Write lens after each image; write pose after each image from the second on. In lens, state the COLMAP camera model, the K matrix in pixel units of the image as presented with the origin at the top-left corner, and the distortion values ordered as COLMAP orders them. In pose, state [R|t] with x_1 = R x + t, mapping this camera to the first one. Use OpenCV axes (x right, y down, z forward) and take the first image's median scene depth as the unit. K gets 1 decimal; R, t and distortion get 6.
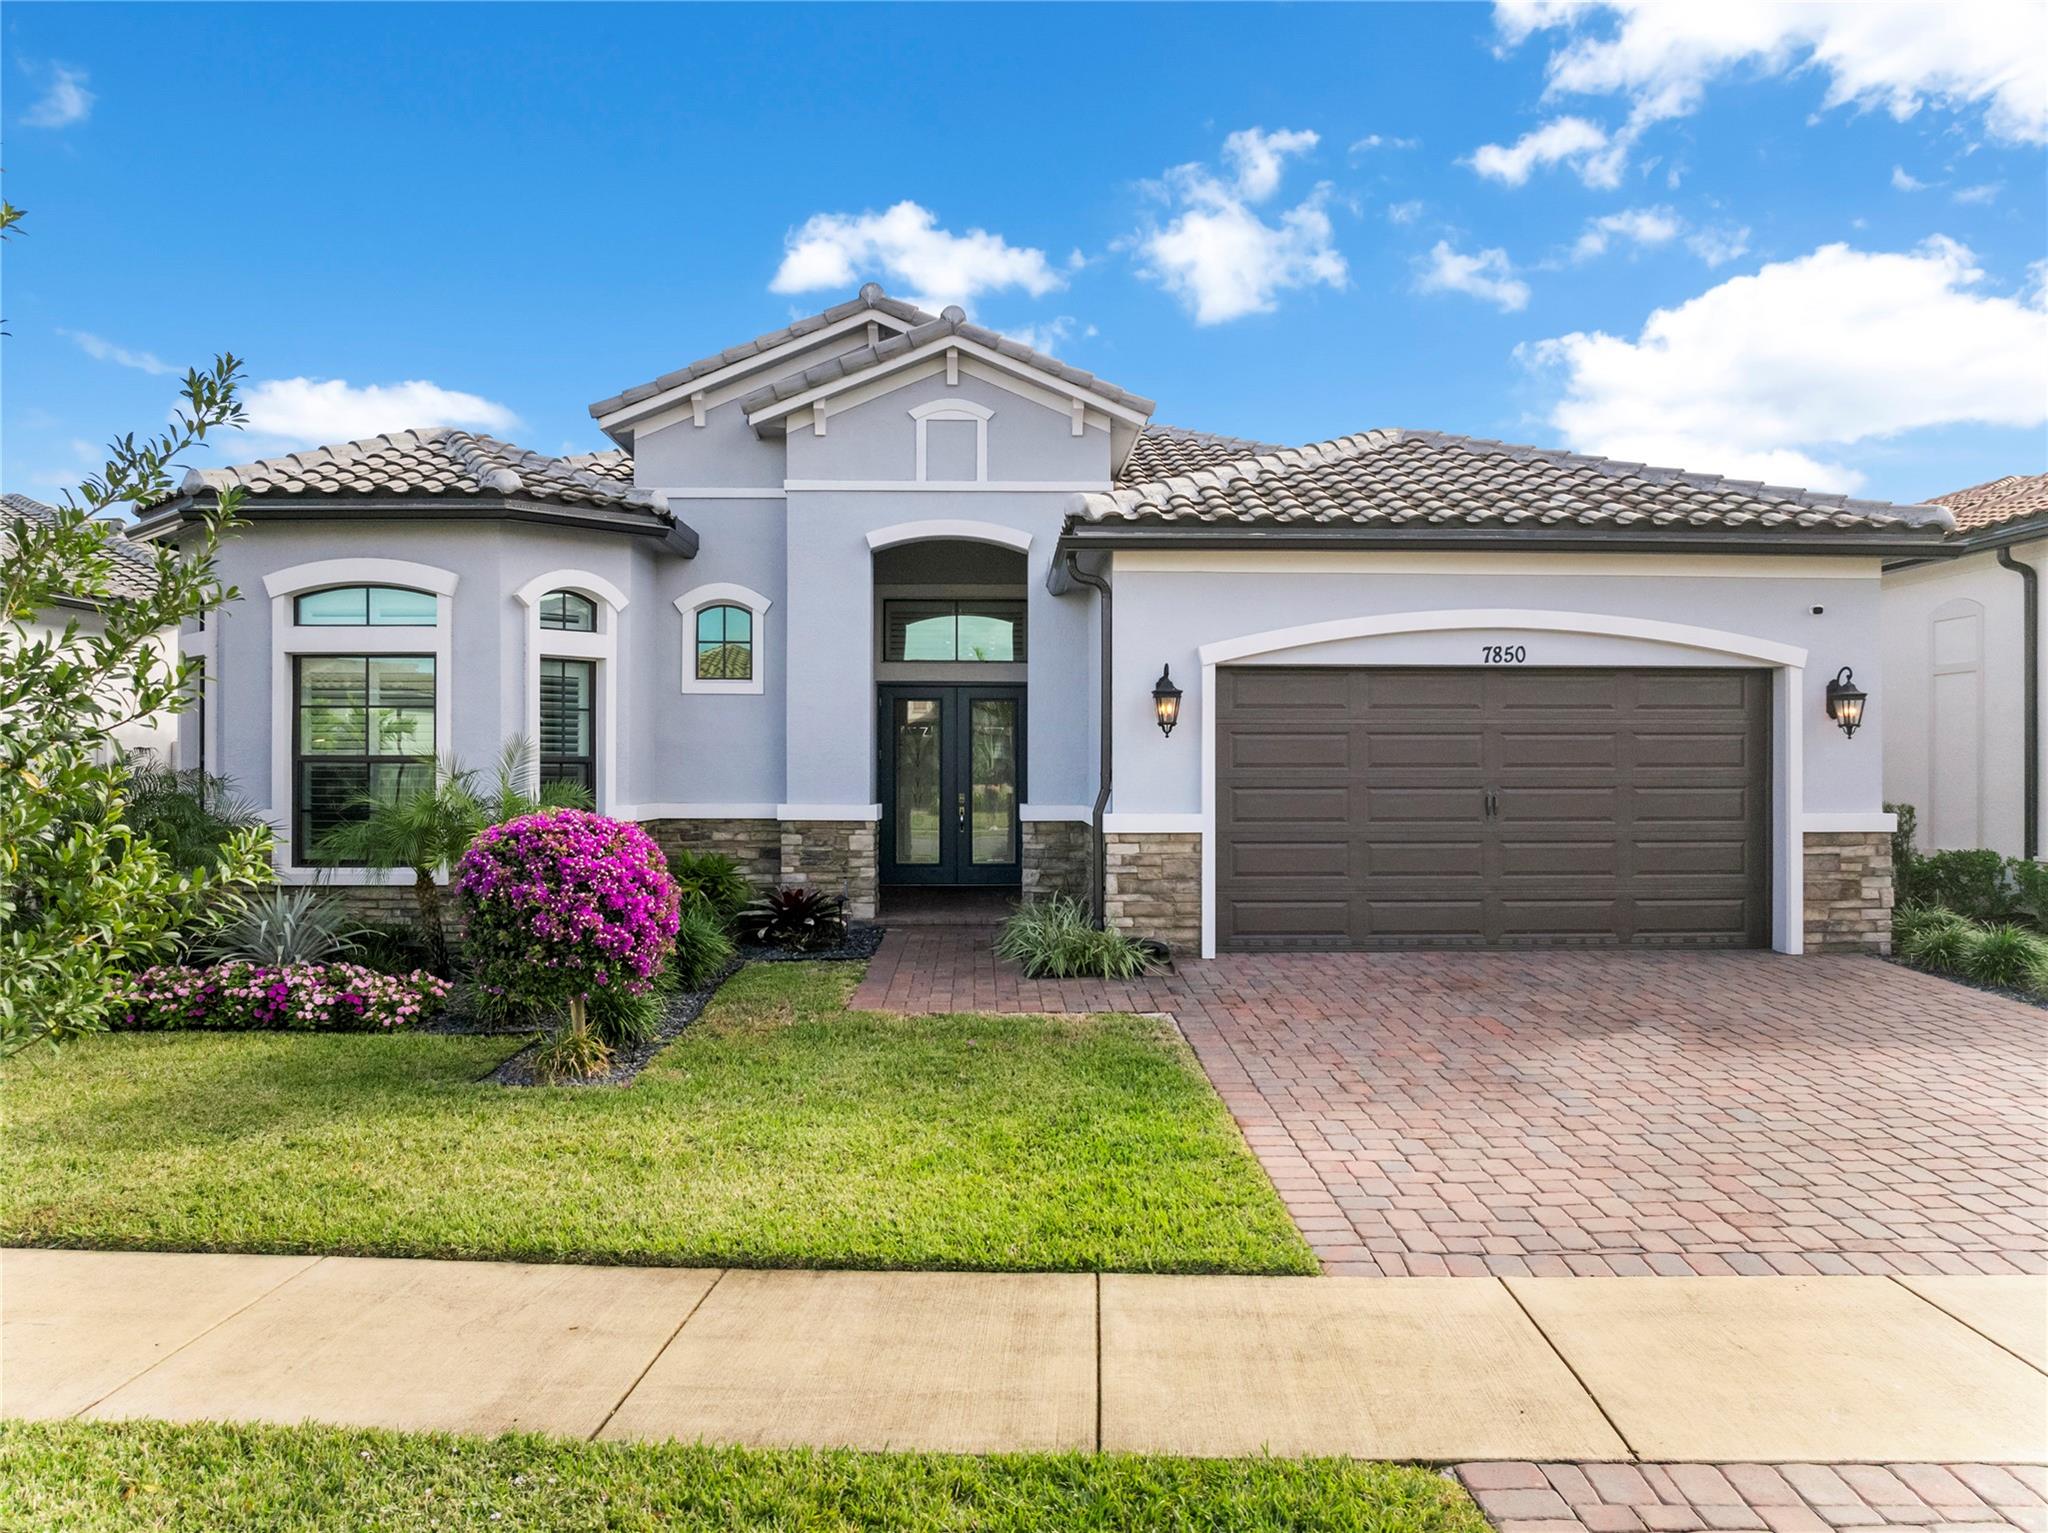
lens RADIAL K [[1466.5, 0, 1029.0], [0, 1466.5, 760.0], [0, 0, 1]] dist [-0.042414, -0.002253]
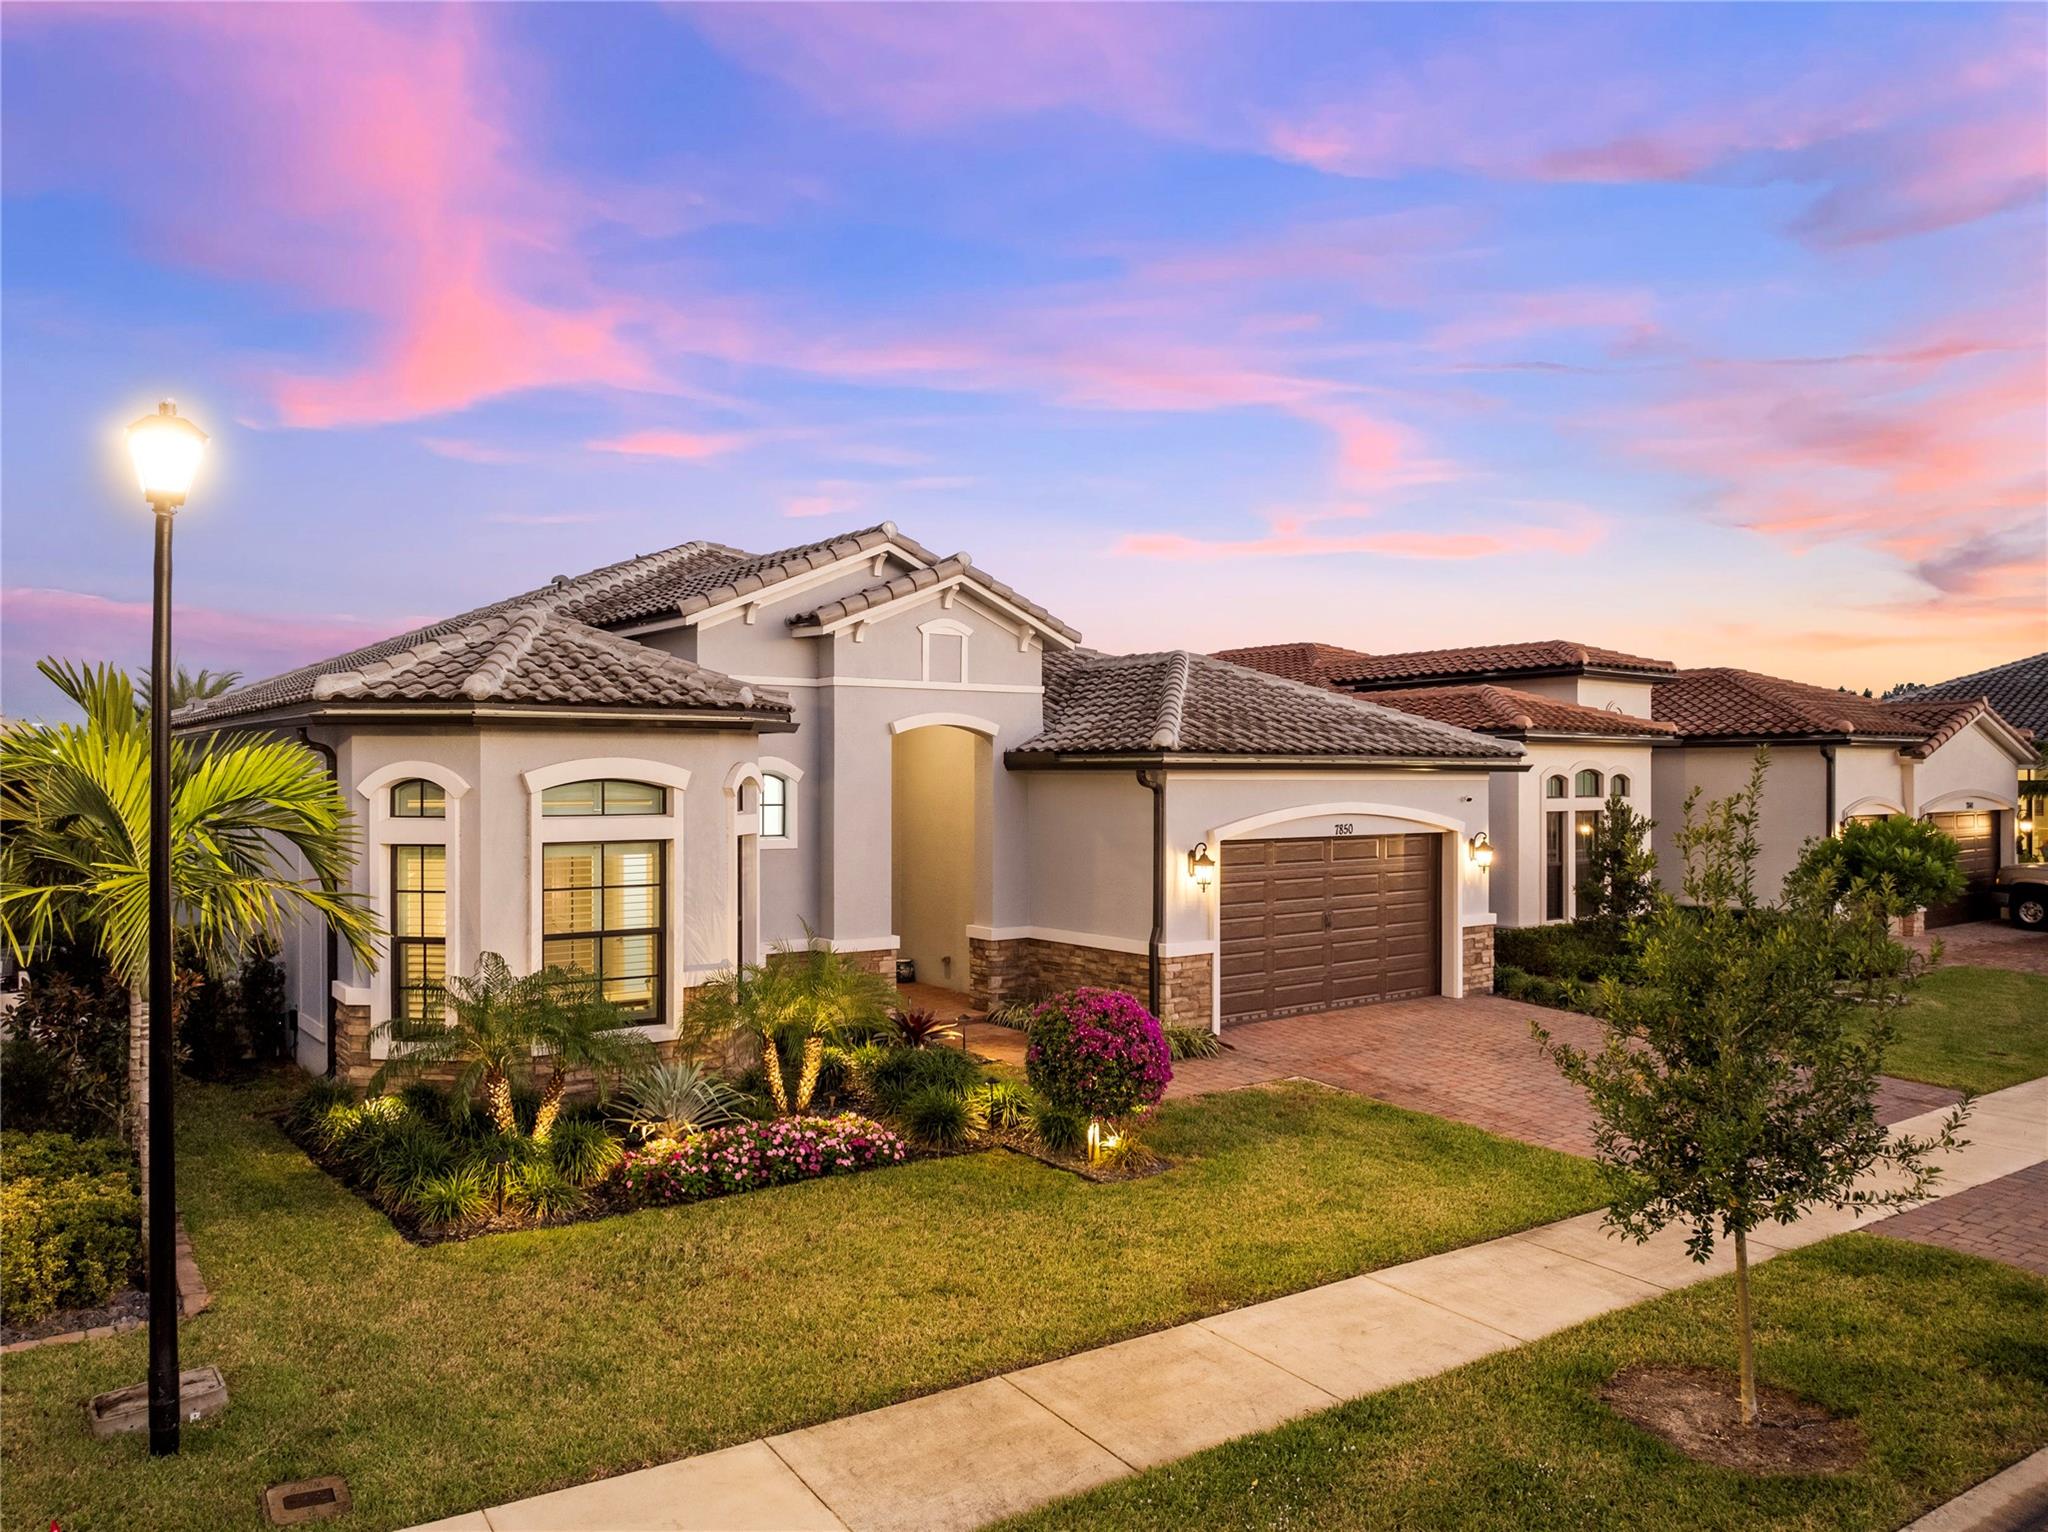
lens RADIAL K [[1466.5, 0, 1029.0], [0, 1466.5, 759.5], [0, 0, 1]] dist [-0.042414, -0.002253]
pose [[0.811469, 0.006103, 0.584364, -0.921425], [-0.003706, 0.999979, -0.005296, -0.141548], [-0.584384, 0.002132, 0.811475, -0.118959]]
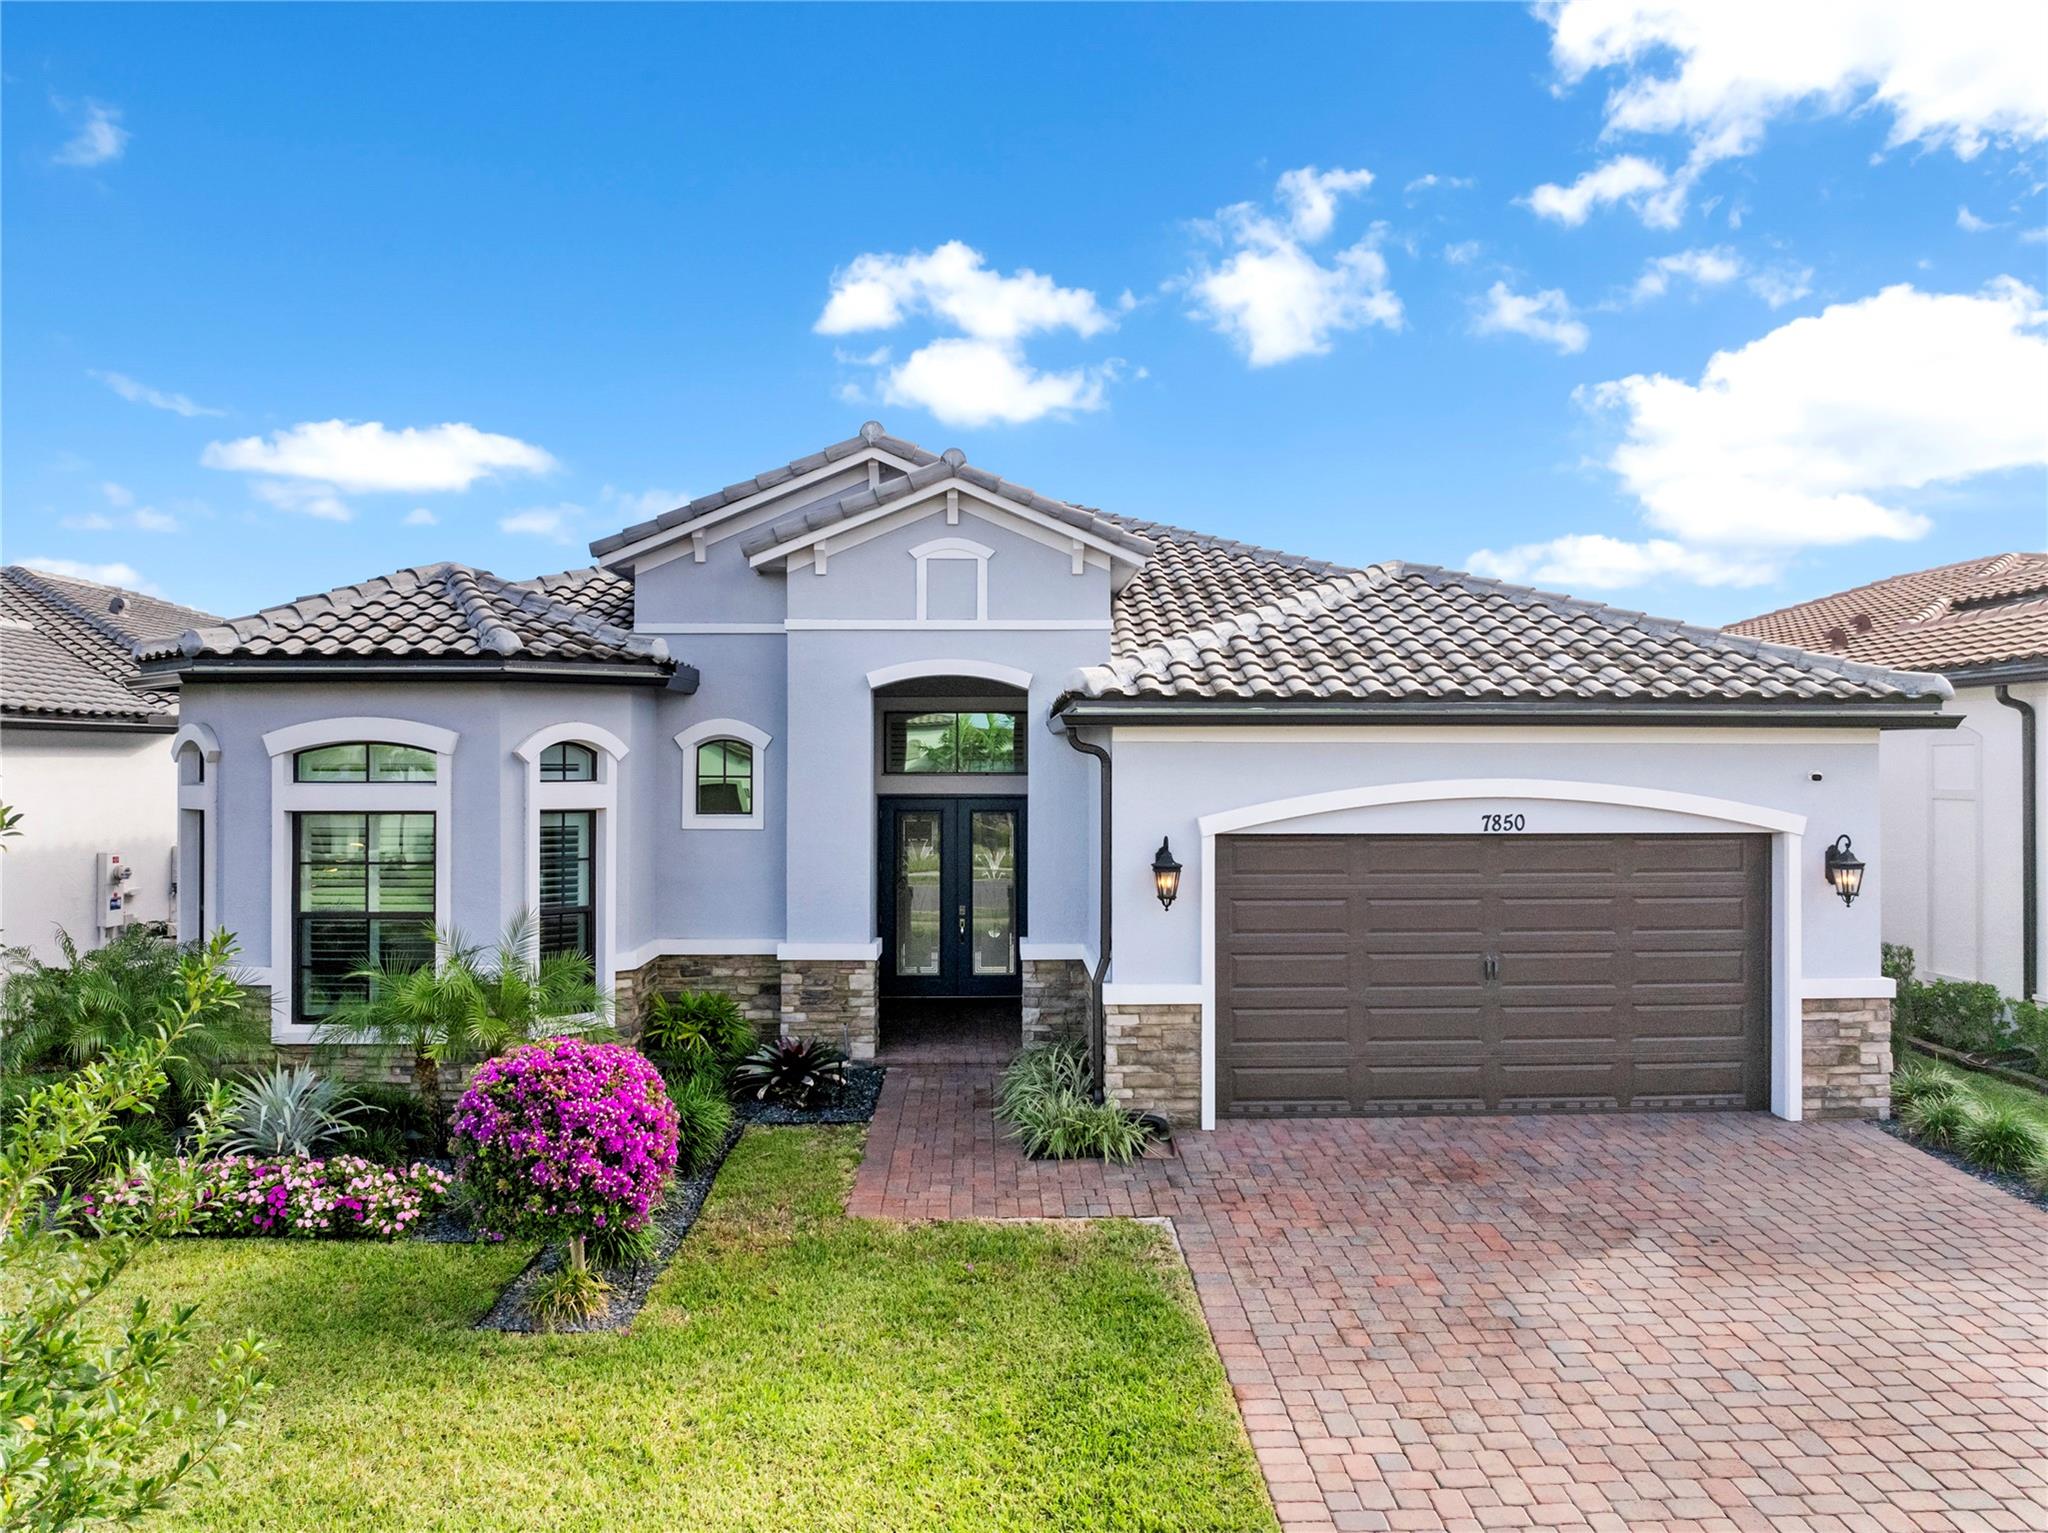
lens RADIAL K [[1464.9, 0, 1033.0], [0, 1464.9, 735.7], [0, 0, 1]] dist [-0.047355, 0.005162]
pose [[0.999999, -0.000175, 0.001453, 0.001481], [0.000193, 0.999919, -0.012761, -0.120450], [-0.001450, 0.012761, 0.999918, 0.000442]]
